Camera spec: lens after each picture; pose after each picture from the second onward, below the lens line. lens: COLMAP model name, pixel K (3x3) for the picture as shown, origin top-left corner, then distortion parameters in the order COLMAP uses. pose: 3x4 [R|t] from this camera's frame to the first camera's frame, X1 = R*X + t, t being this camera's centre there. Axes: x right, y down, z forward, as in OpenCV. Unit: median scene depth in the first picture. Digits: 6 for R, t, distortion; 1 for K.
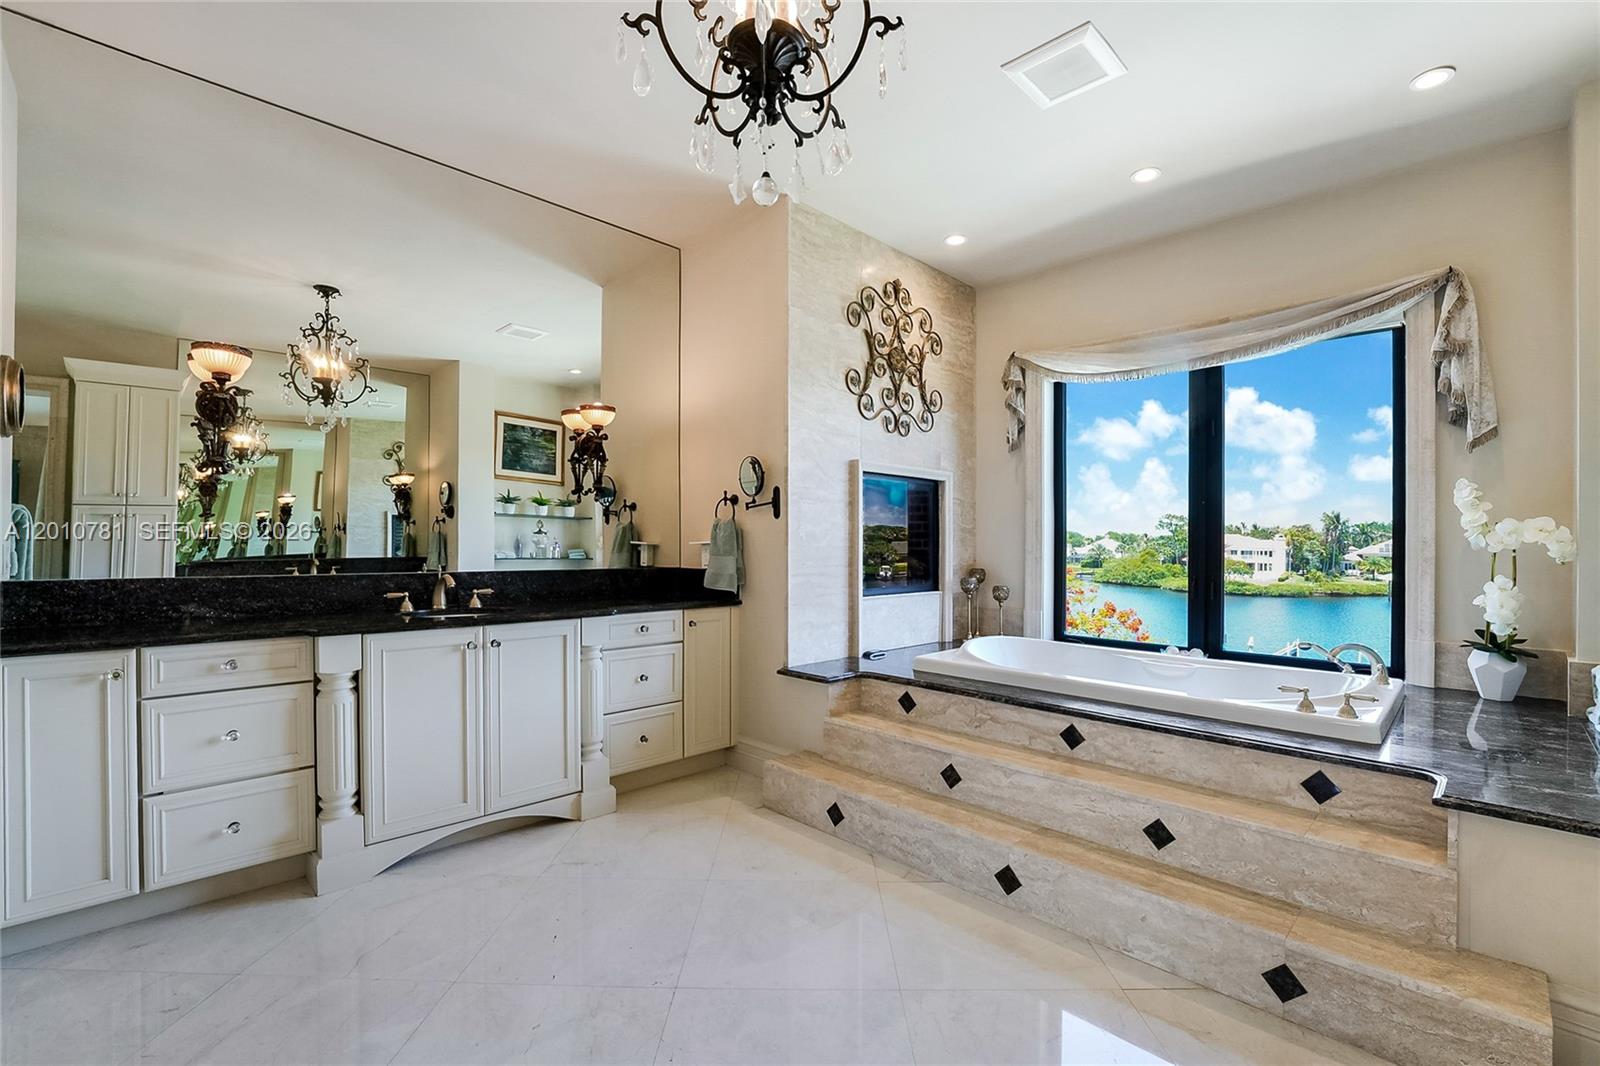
lens RADIAL K [[700.0, 0, 800.2], [0, 700.0, 537.8], [0, 0, 1]] dist [-0.017863, -0.000112]
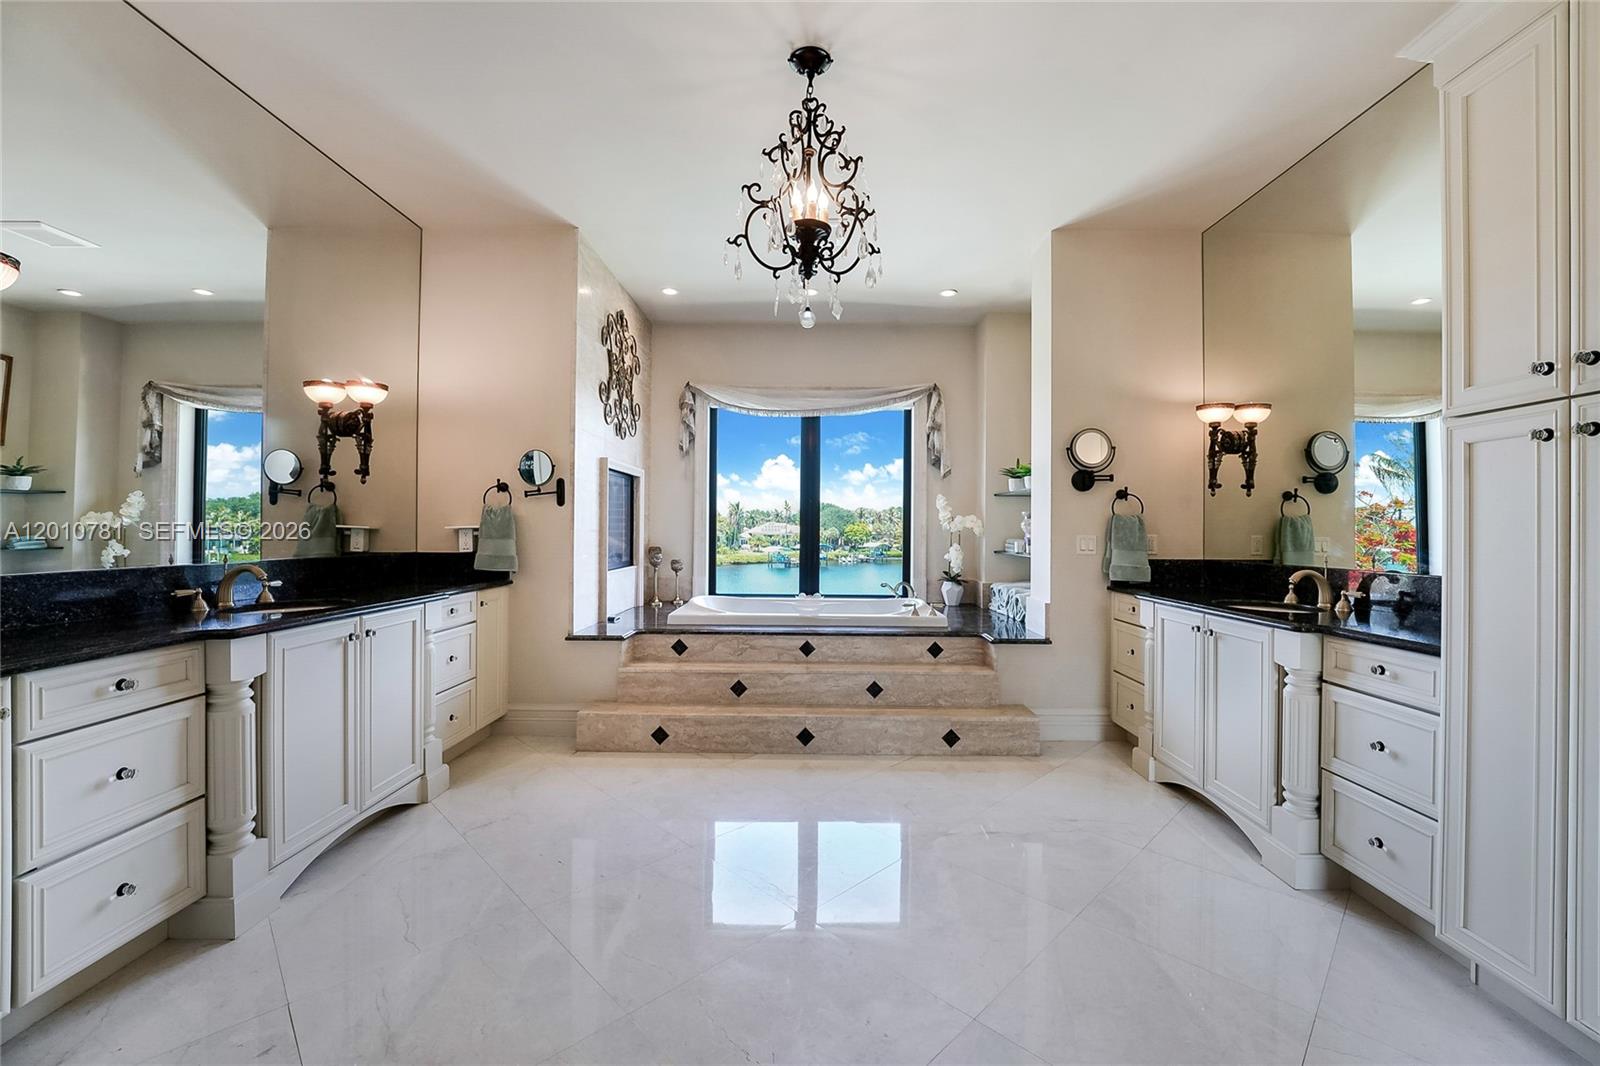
lens RADIAL K [[664.5, 0, 806.2], [0, 664.5, 527.6], [0, 0, 1]] dist [0.000935, 0.000234]
pose [[0.709317, -0.001873, 0.704887, -0.617960], [-0.007130, 0.999926, 0.009831, -0.006956], [-0.704854, -0.011999, 0.709251, -0.070104]]
